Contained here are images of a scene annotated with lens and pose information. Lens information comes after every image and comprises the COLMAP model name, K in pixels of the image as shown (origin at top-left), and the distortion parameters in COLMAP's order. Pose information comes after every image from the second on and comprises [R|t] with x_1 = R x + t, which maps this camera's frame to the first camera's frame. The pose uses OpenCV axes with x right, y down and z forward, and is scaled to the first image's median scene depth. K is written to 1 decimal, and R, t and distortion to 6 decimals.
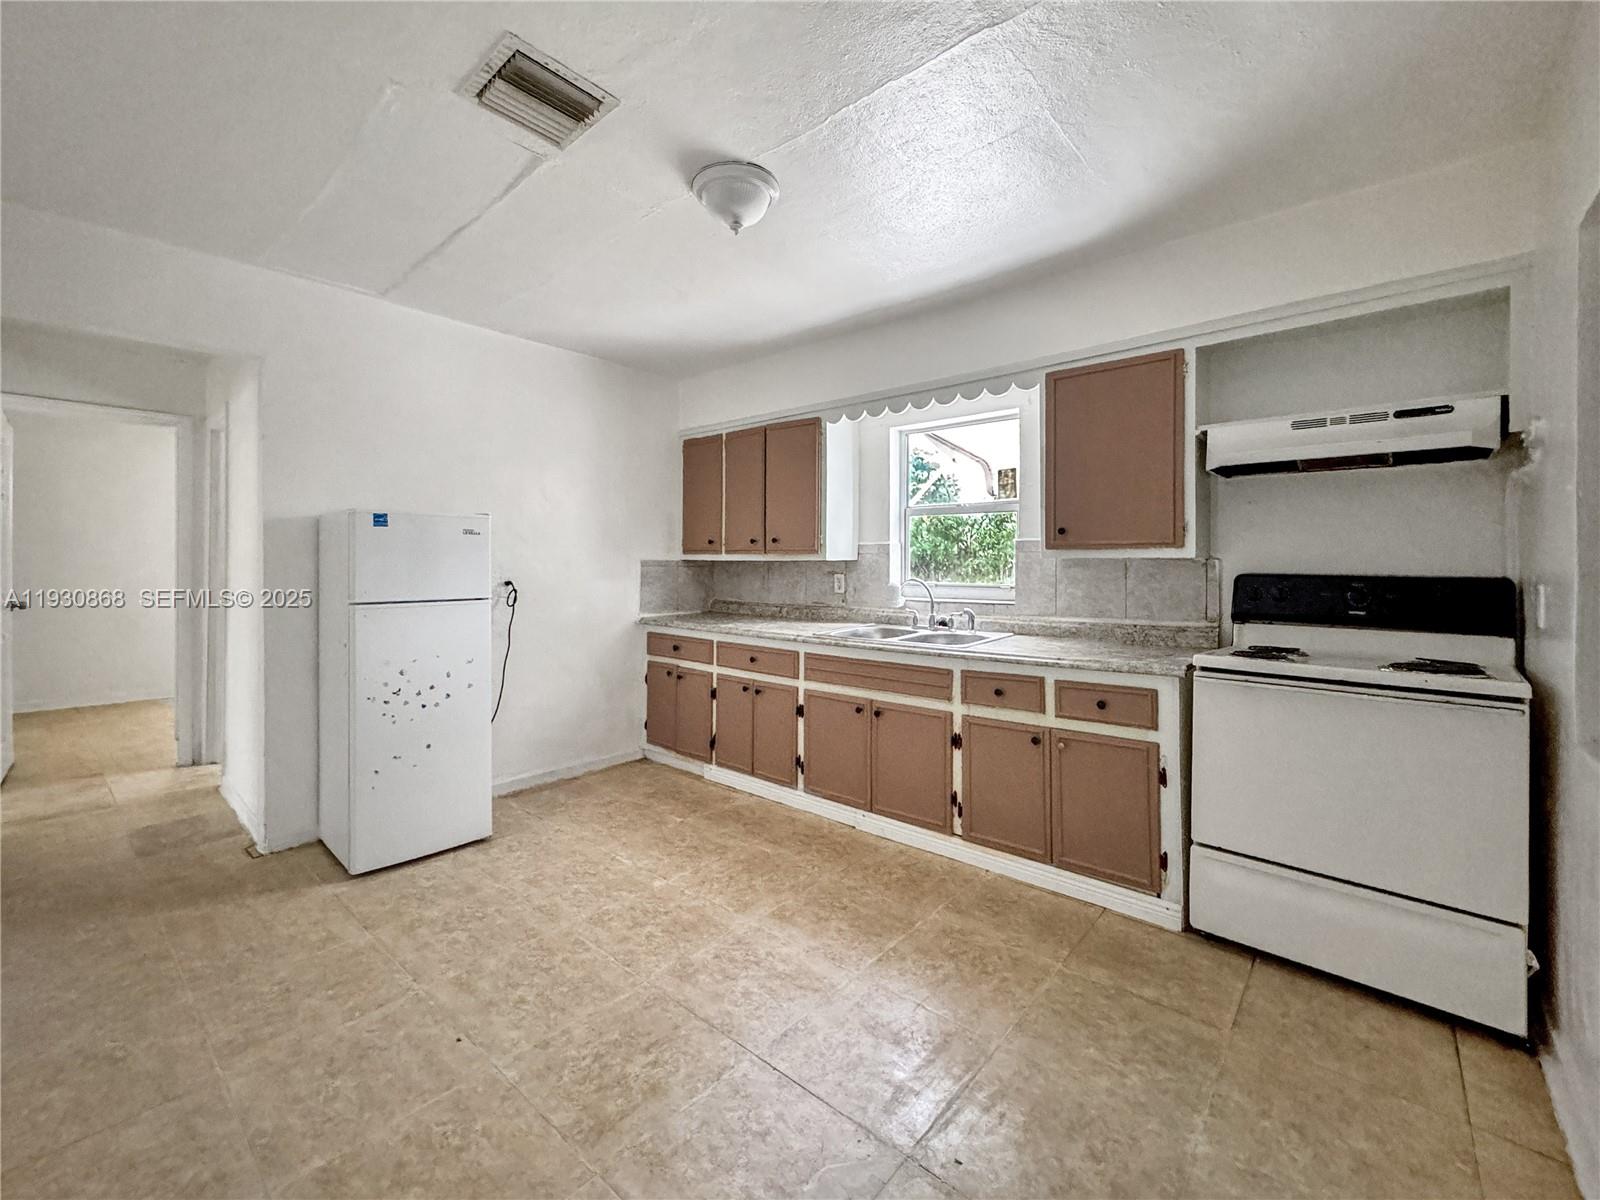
lens RADIAL K [[648.7, 0, 766.8], [0, 648.7, 568.6], [0, 0, 1]] dist [0.000305, 0.000018]
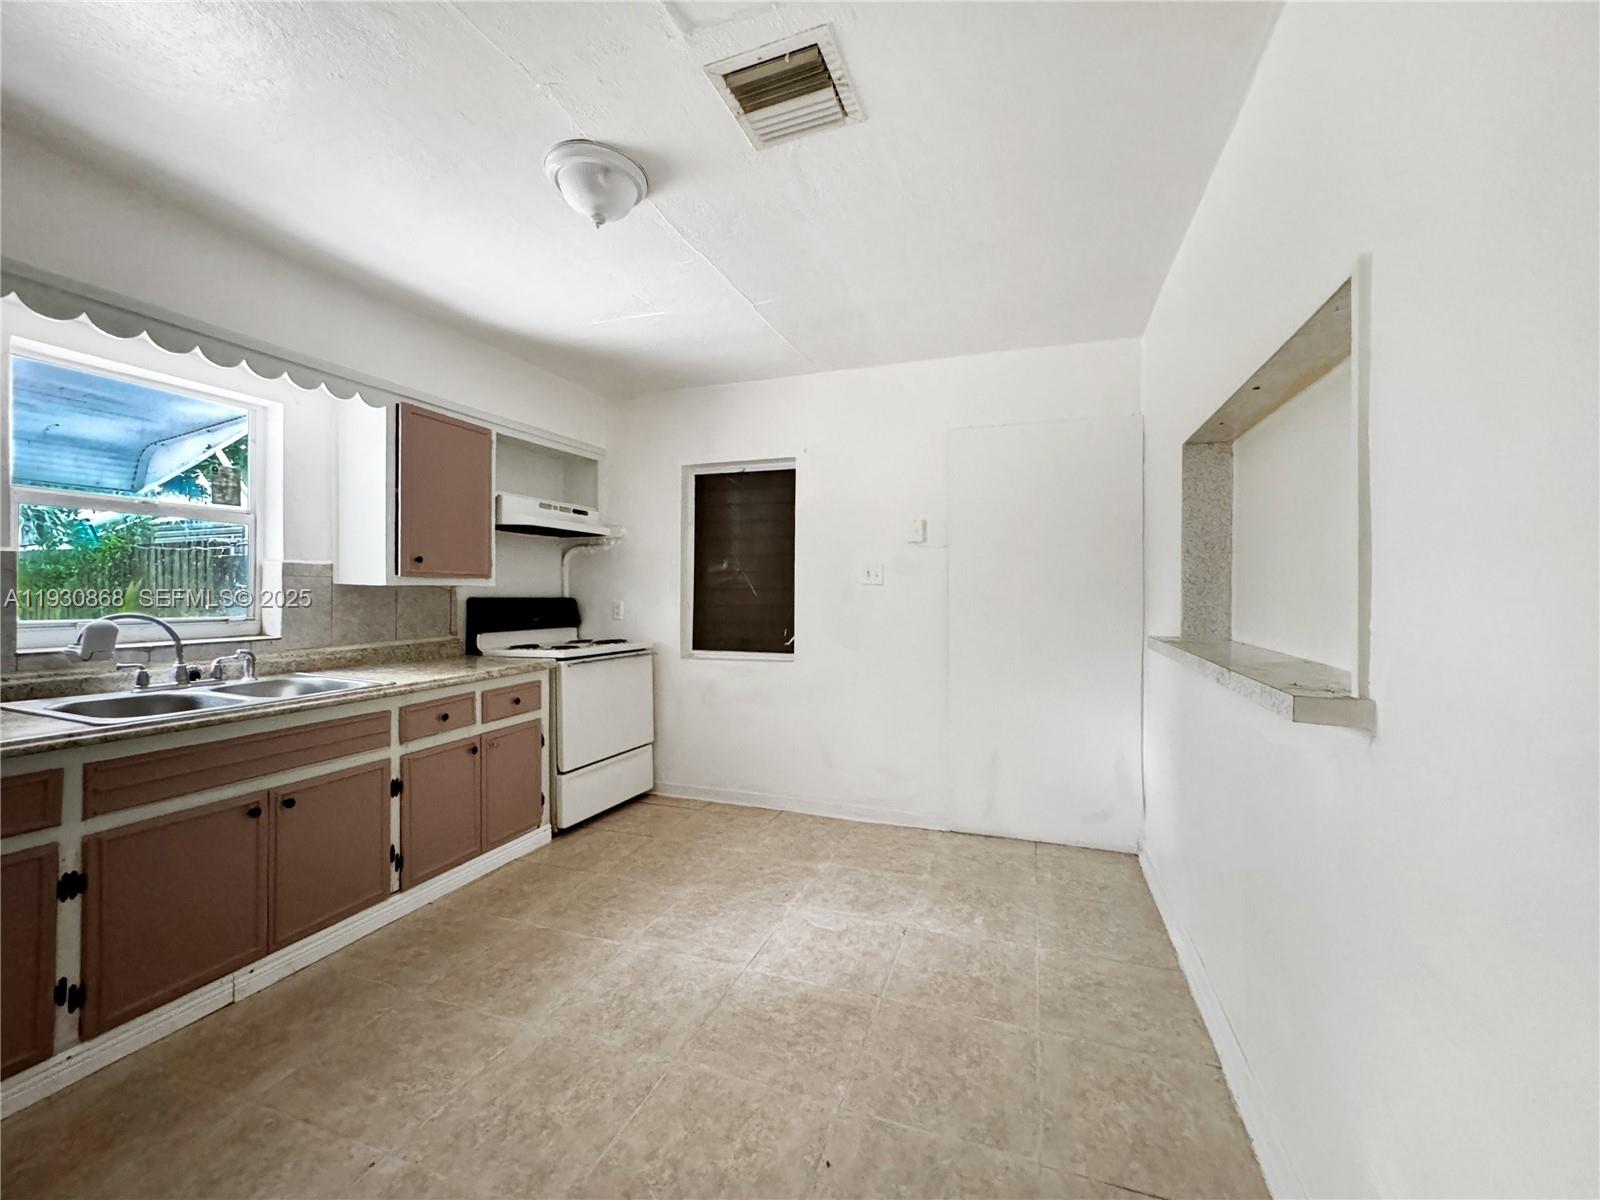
lens RADIAL K [[648.7, 0, 794.8], [0, 648.7, 591.2], [0, 0, 1]] dist [0.000305, 0.000018]
pose [[-0.360971, -0.000036, 0.932577, -0.829645], [0.002750, 0.999996, 0.001104, -0.005928], [-0.932573, 0.002963, -0.360970, 0.899203]]
